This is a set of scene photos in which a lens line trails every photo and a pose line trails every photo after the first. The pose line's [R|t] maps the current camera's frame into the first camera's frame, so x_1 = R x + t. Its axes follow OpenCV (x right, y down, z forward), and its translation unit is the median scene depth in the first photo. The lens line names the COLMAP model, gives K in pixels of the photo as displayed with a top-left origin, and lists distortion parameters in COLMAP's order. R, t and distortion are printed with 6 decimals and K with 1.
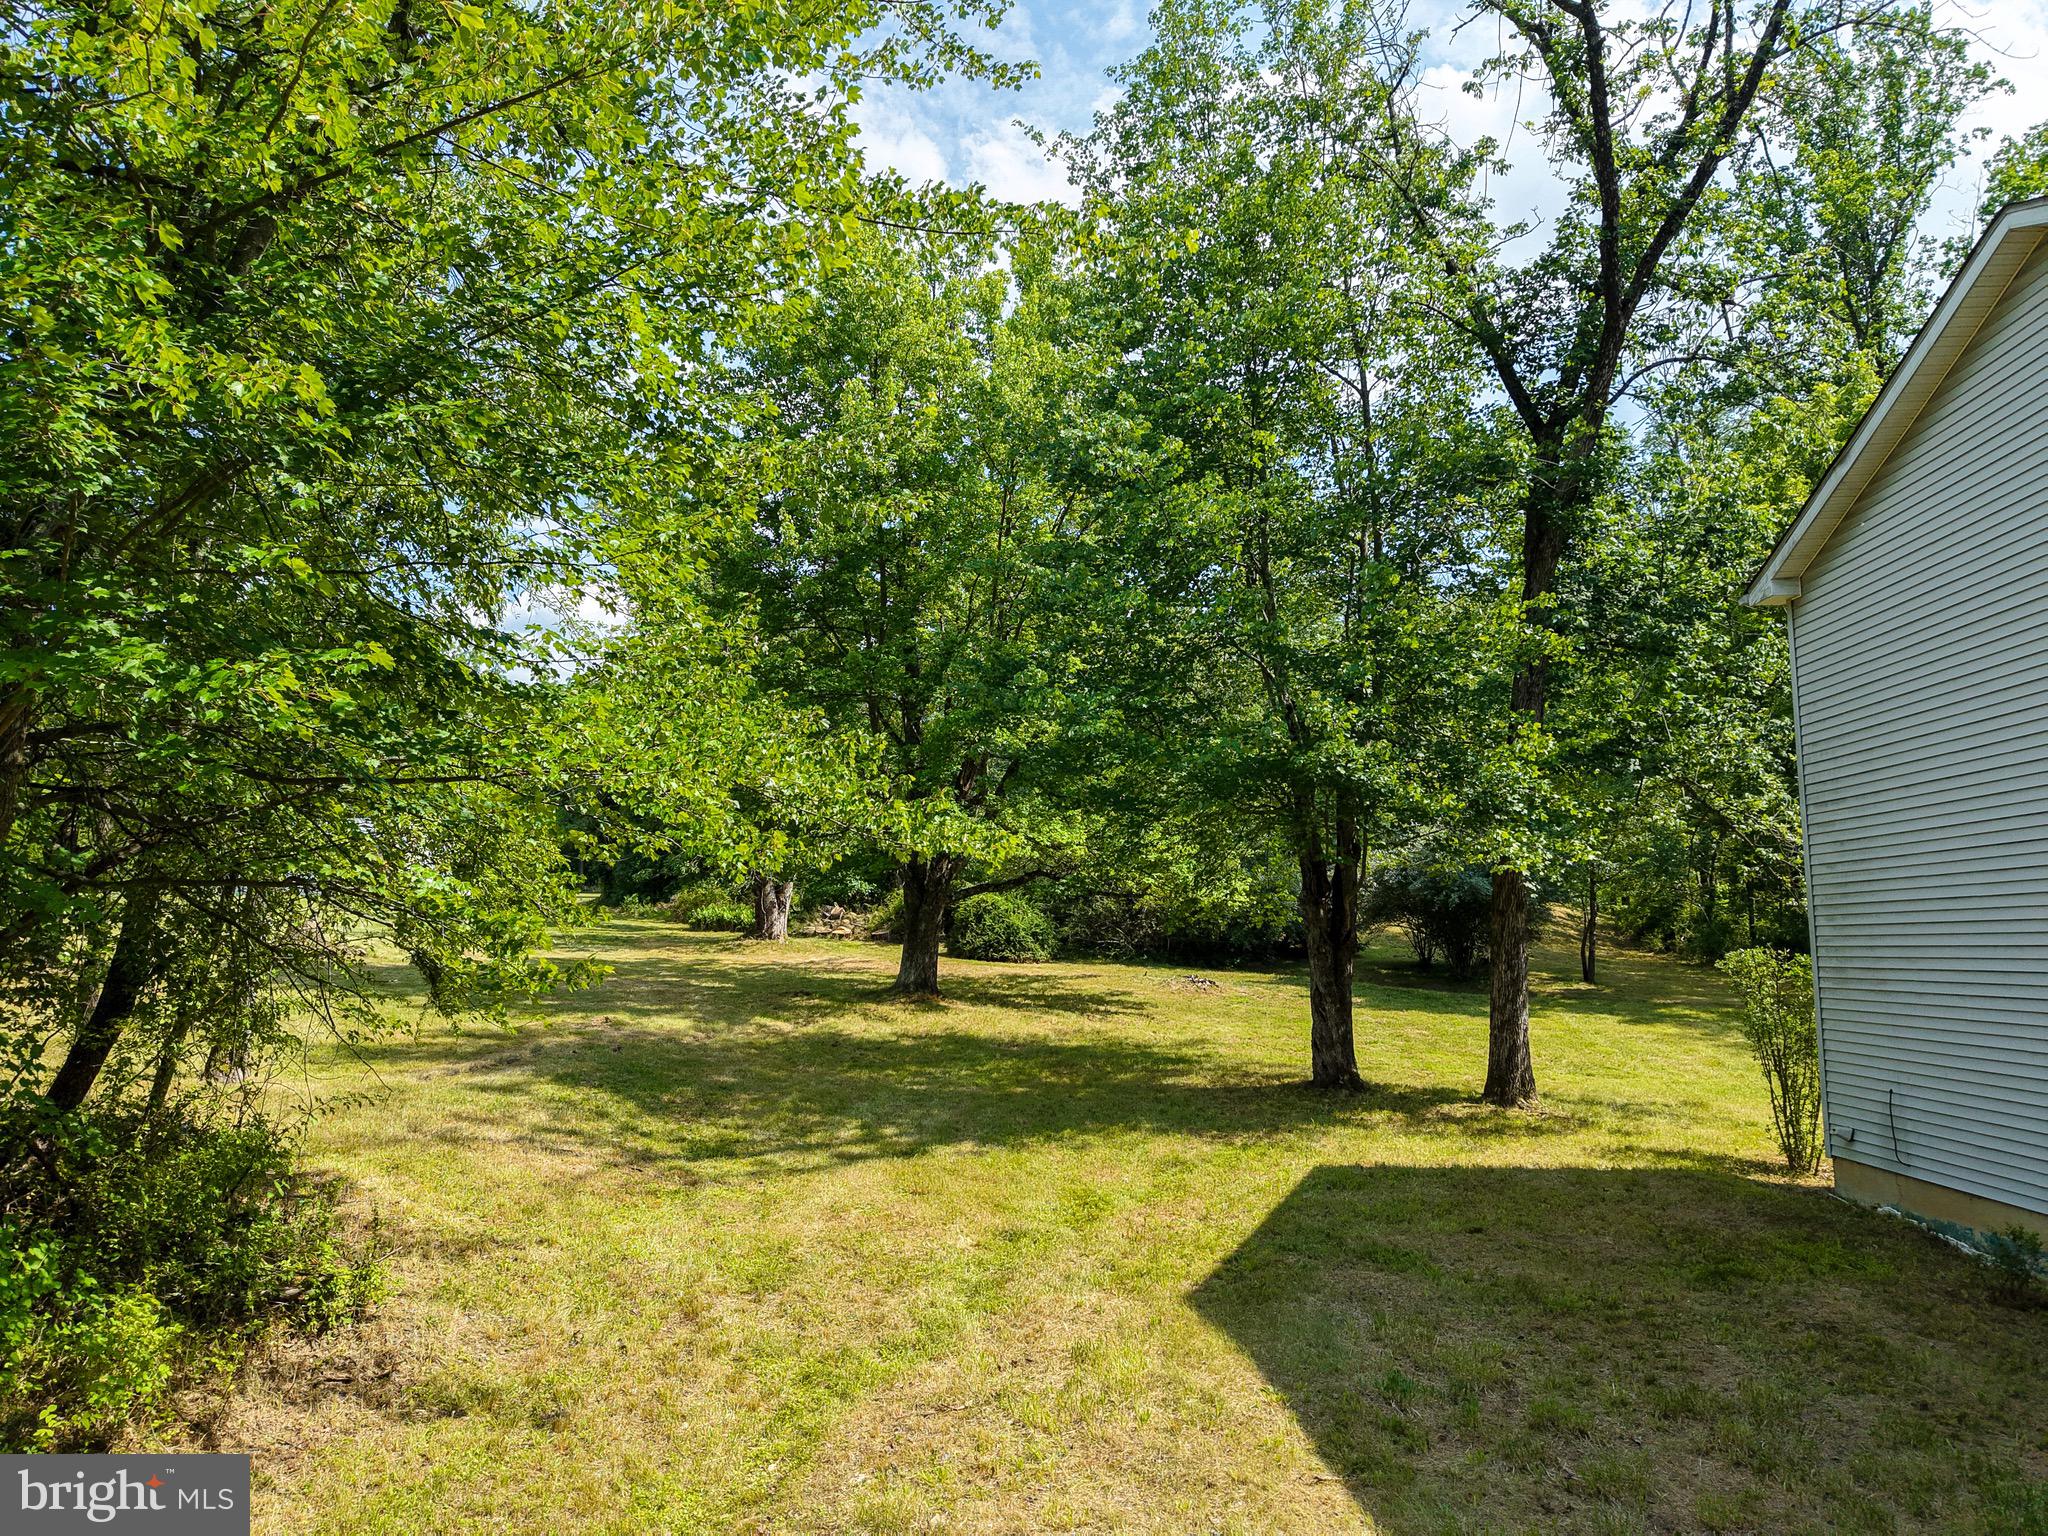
lens RADIAL K [[1401.8, 0, 1014.3], [0, 1401.8, 763.2], [0, 0, 1]] dist [0.029107, -0.004842]
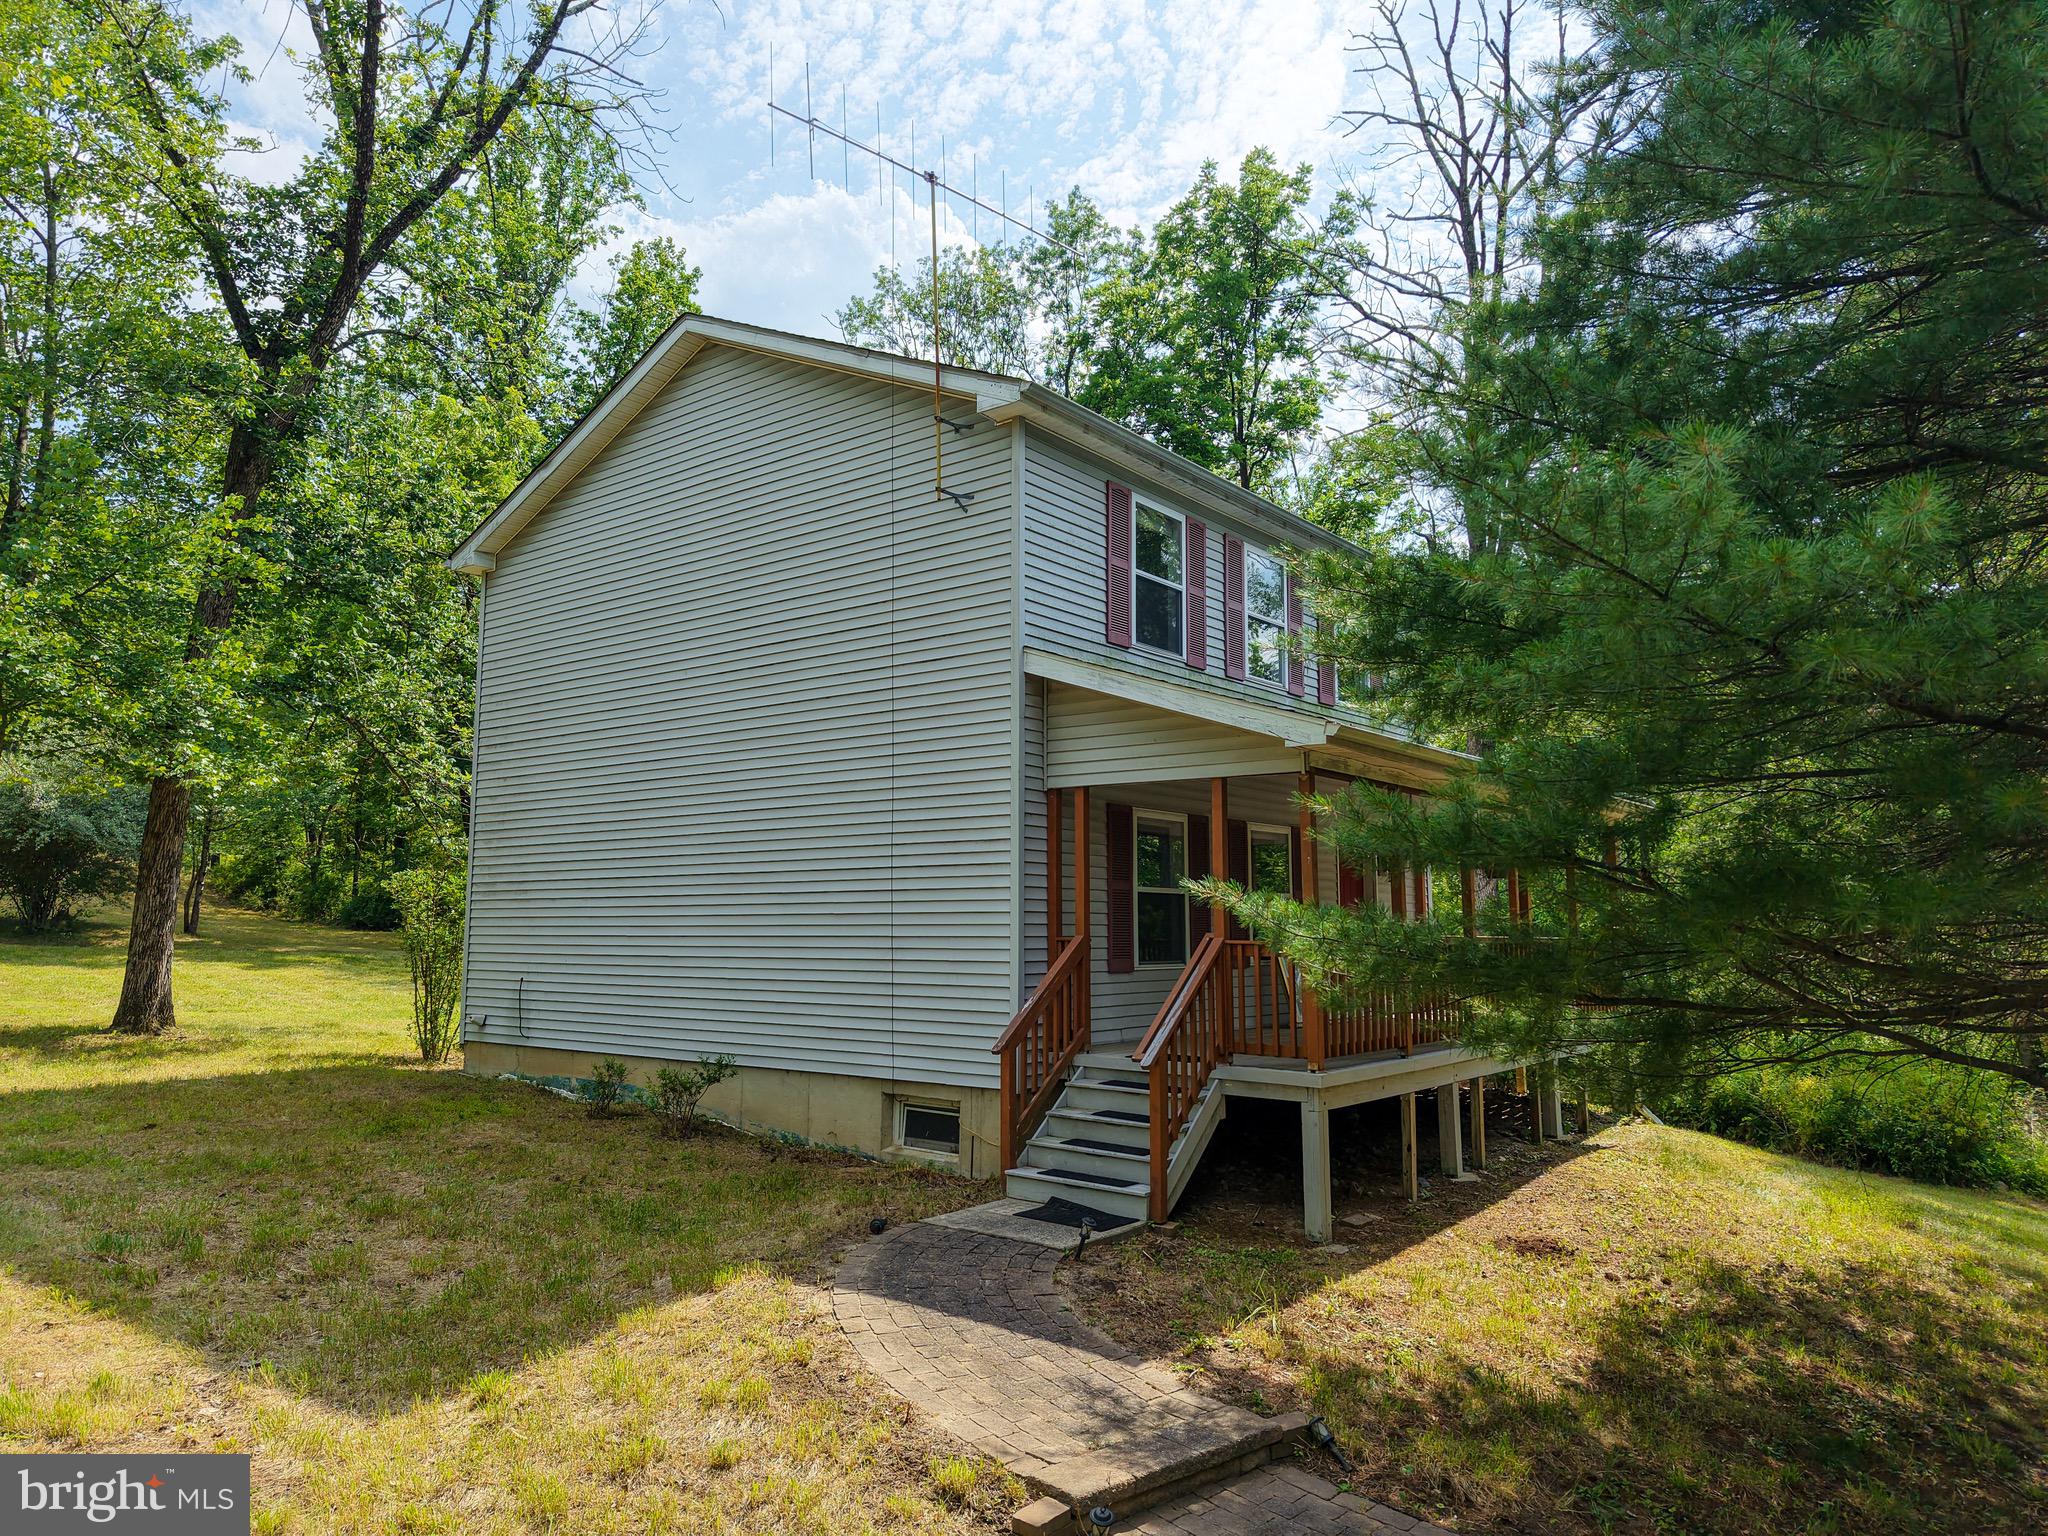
lens RADIAL K [[1405.4, 0, 1080.2], [0, 1405.4, 766.8], [0, 0, 1]] dist [0.009033, -0.006317]
pose [[0.559932, 0.093203, 0.823279, -0.097593], [-0.106015, 0.993545, -0.040375, 0.032524], [-0.821728, -0.064672, 0.566199, -0.058032]]
